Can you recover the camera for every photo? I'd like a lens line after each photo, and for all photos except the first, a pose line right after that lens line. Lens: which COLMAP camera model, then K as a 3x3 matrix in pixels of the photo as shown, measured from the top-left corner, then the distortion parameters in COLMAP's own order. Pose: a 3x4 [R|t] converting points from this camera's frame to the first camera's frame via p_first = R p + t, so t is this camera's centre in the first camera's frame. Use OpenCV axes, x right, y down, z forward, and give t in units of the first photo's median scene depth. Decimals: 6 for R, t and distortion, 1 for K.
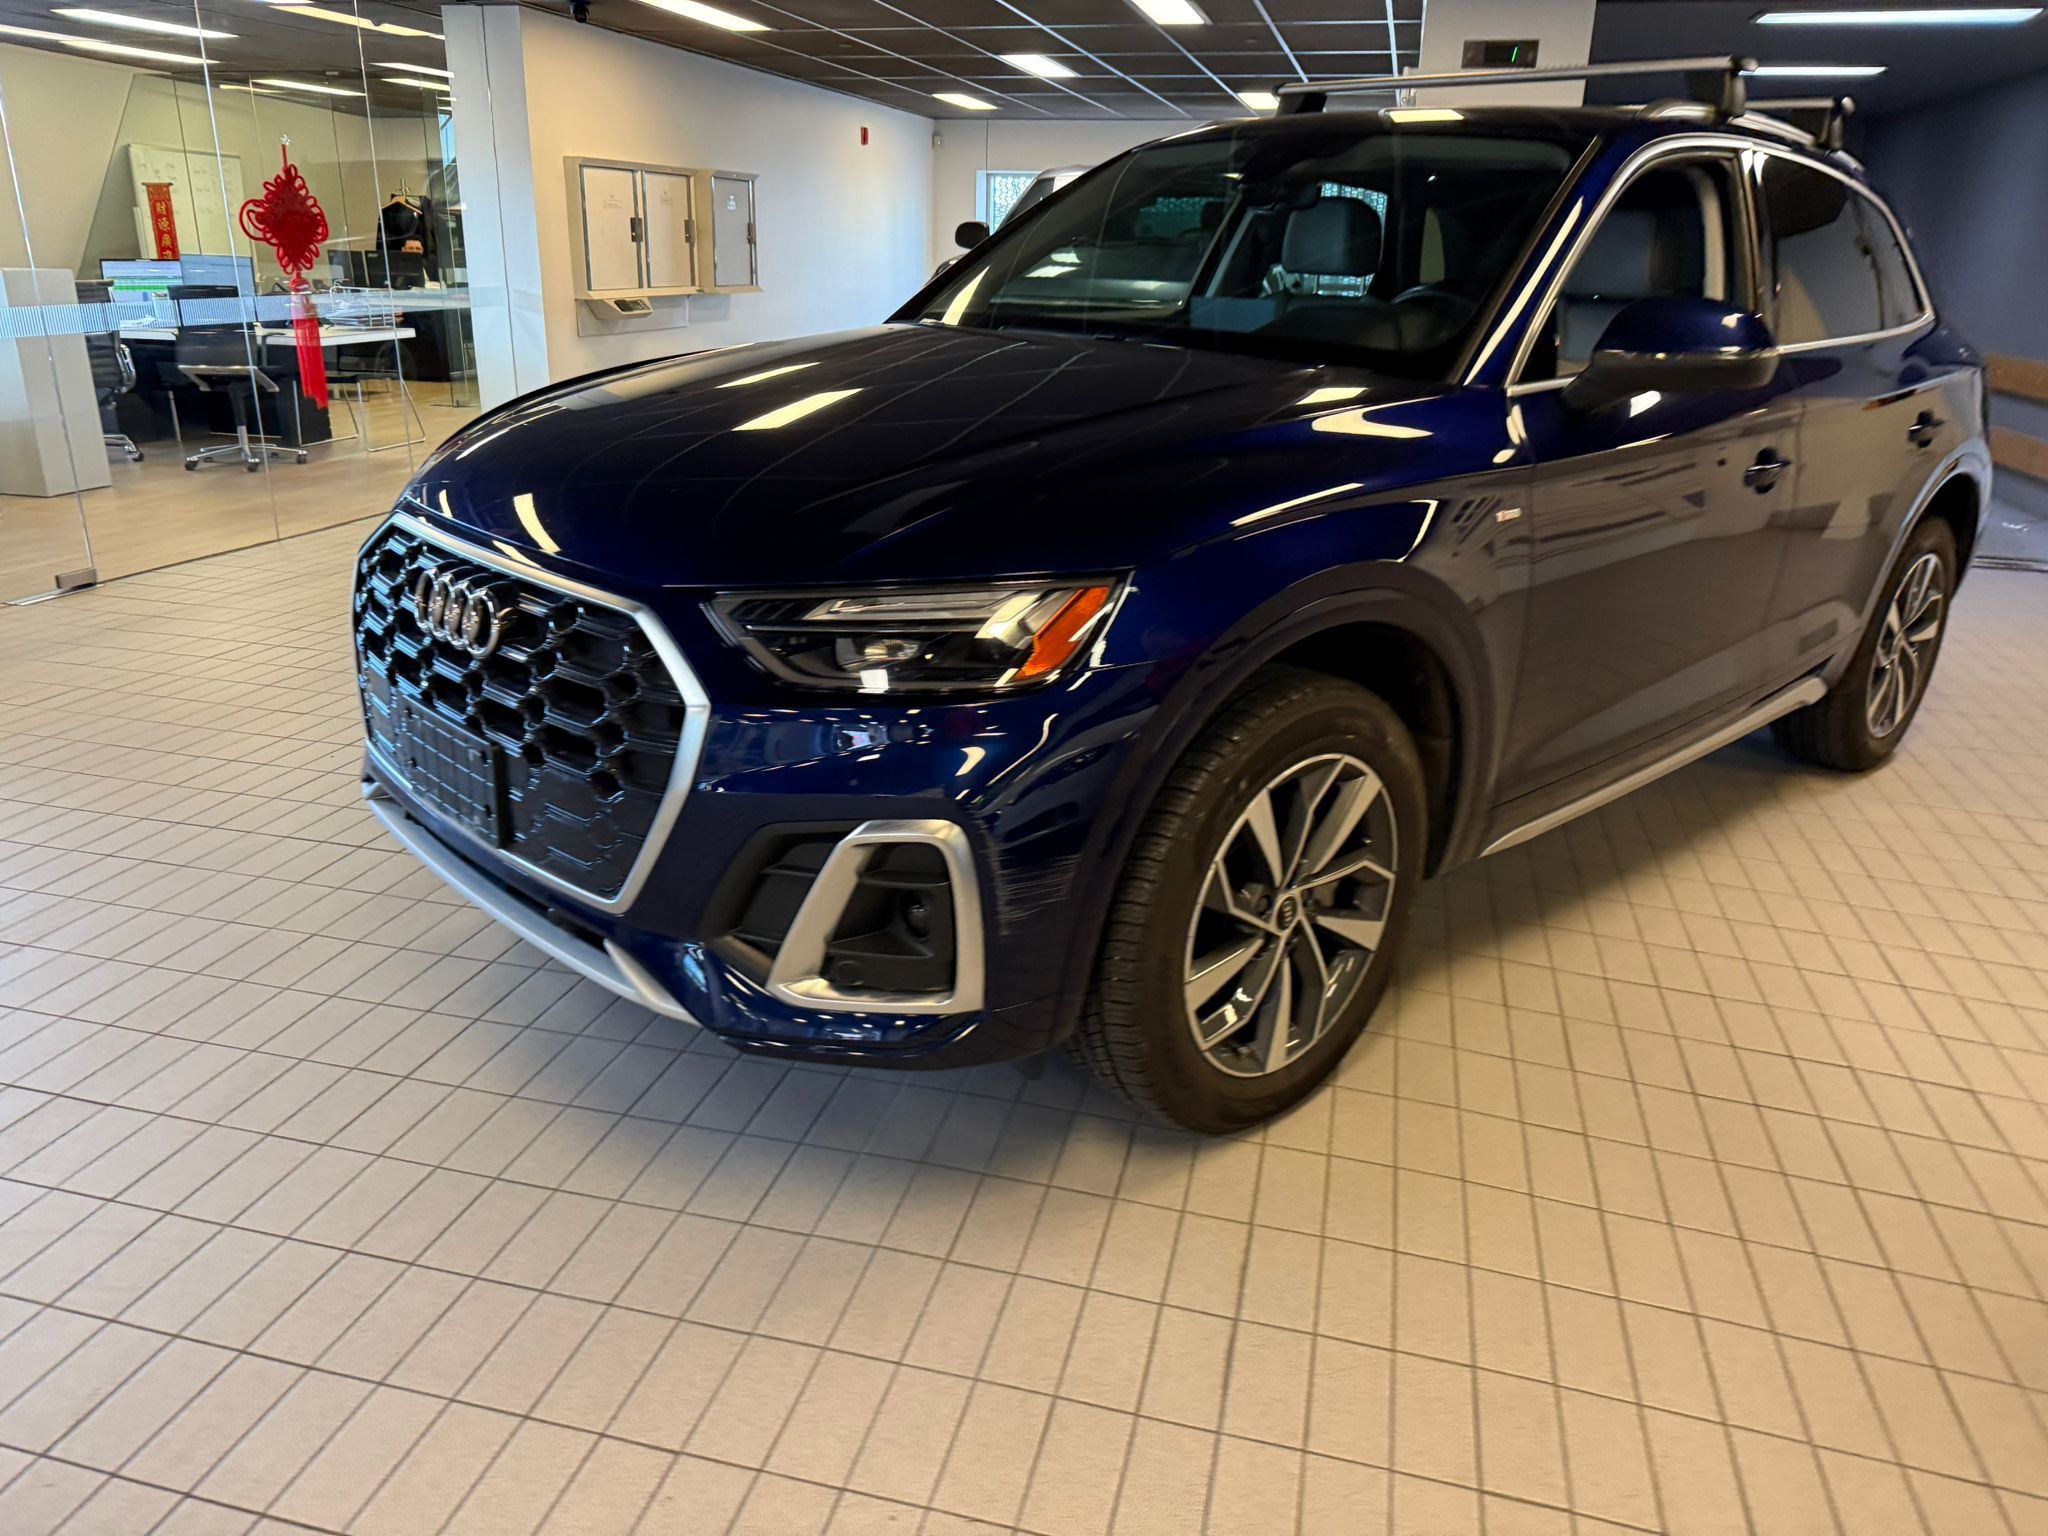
lens RADIAL K [[1433.0, 0, 1015.9], [0, 1433.0, 769.3], [0, 0, 1]] dist [0.005879, -0.013675]
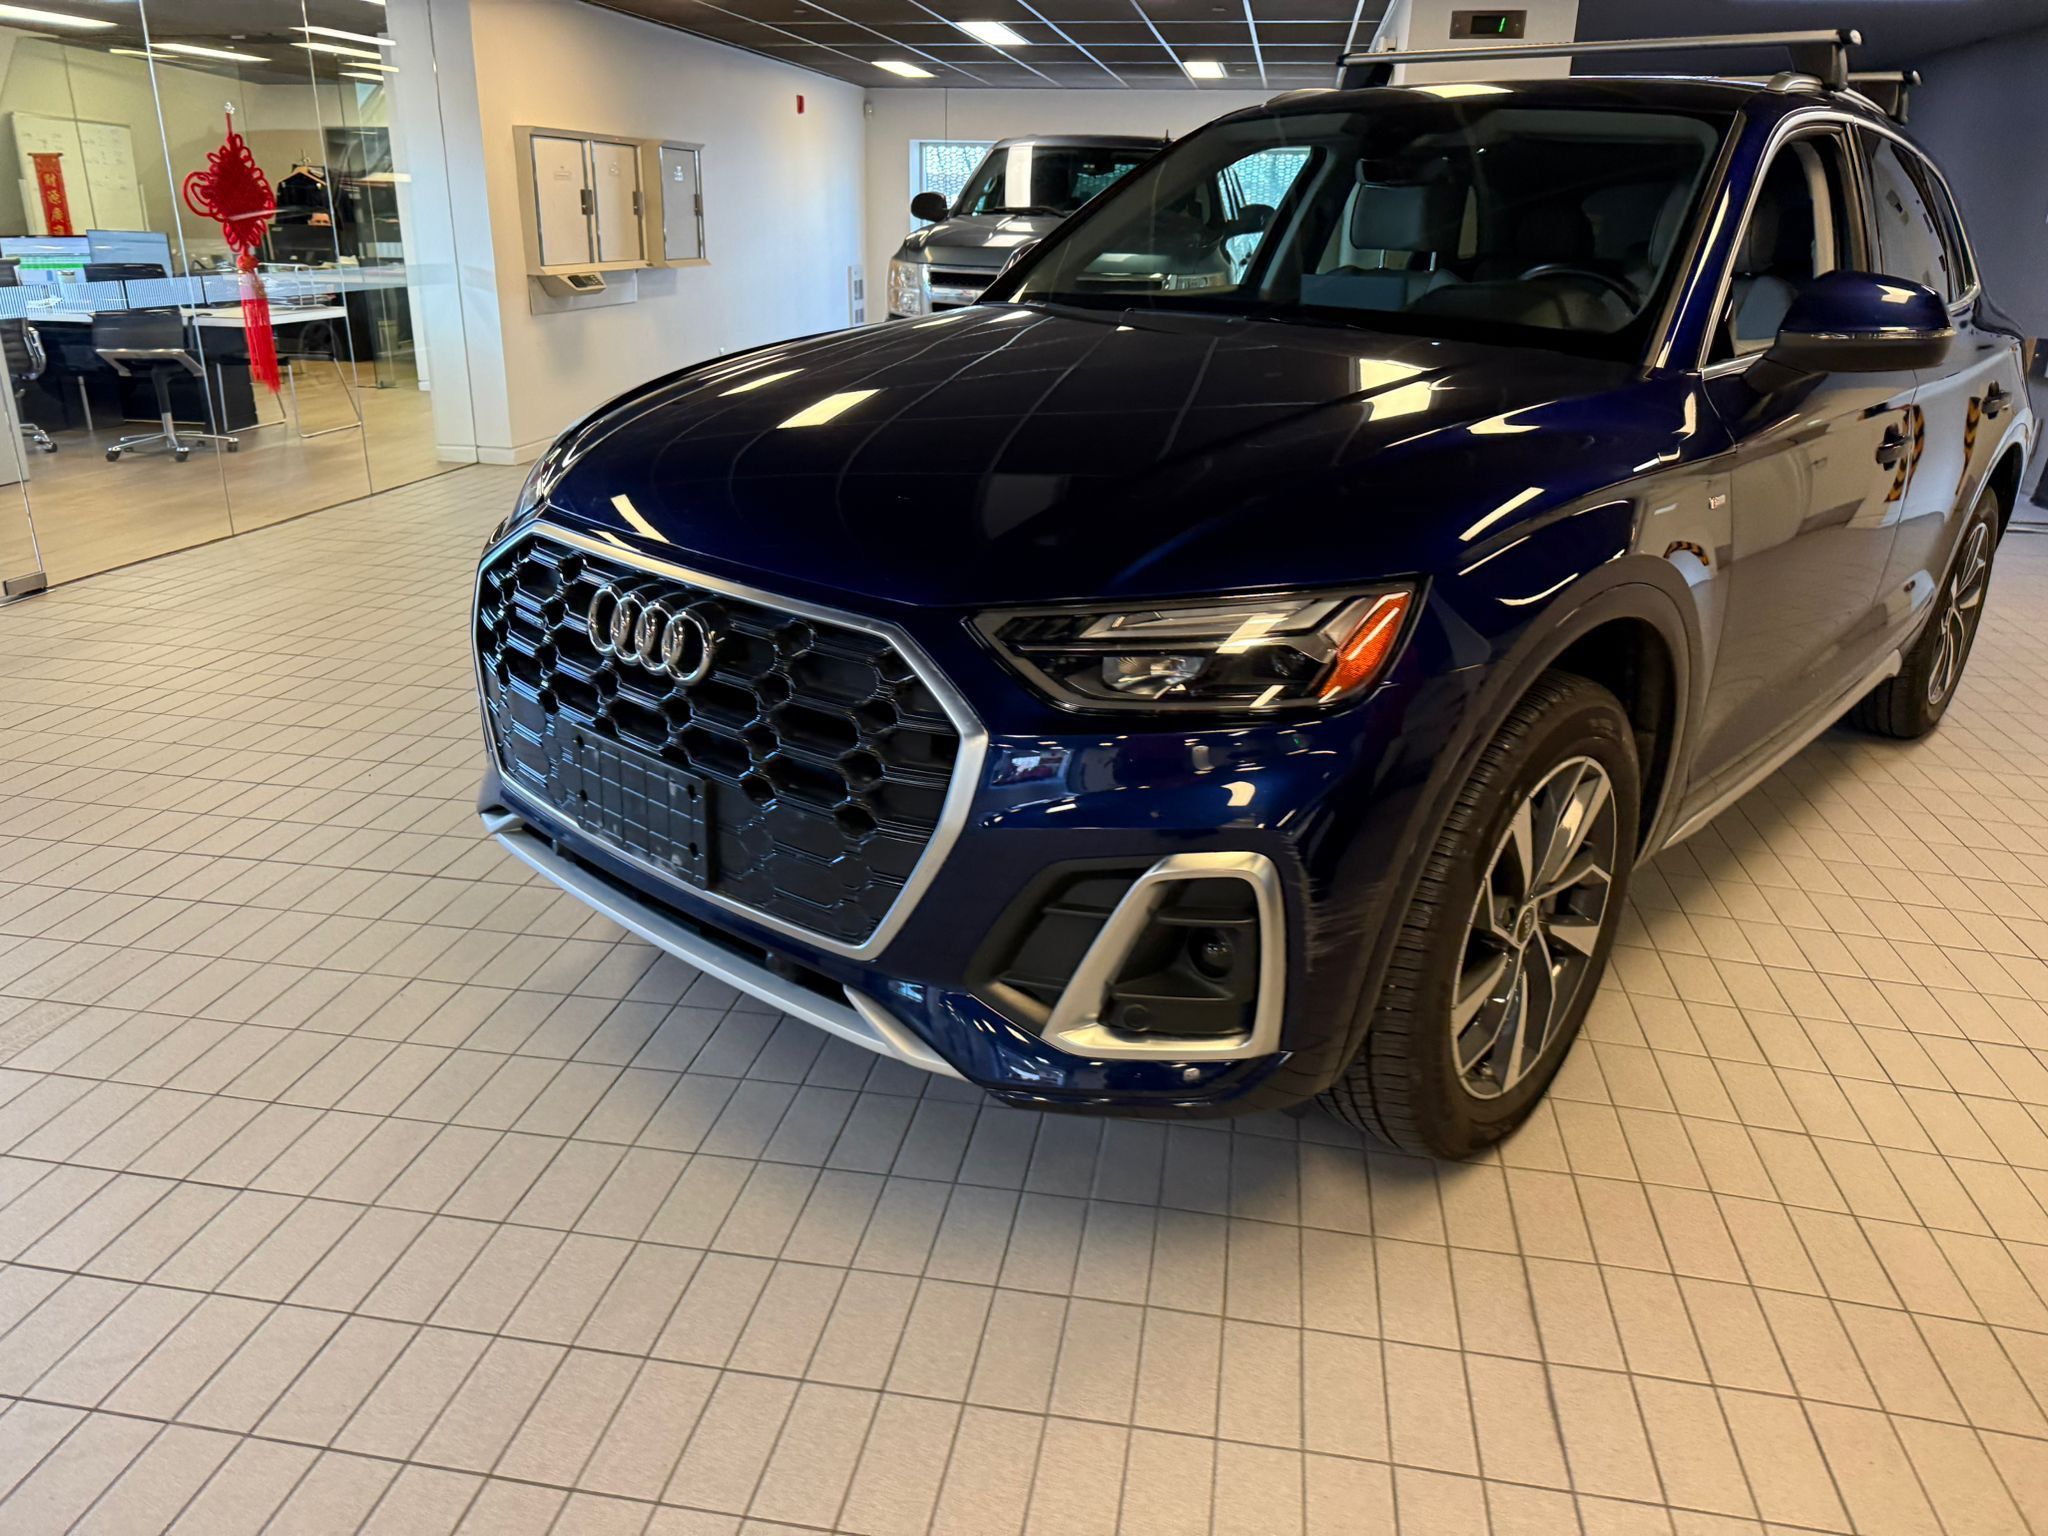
lens RADIAL K [[1437.5, 0, 1027.9], [0, 1437.5, 747.5], [0, 0, 1]] dist [-0.000683, -0.006241]
pose [[0.996637, -0.031441, 0.075674, -0.126809], [0.031031, 0.999497, 0.006577, -0.020479], [-0.075842, -0.004207, 0.997111, 0.041855]]
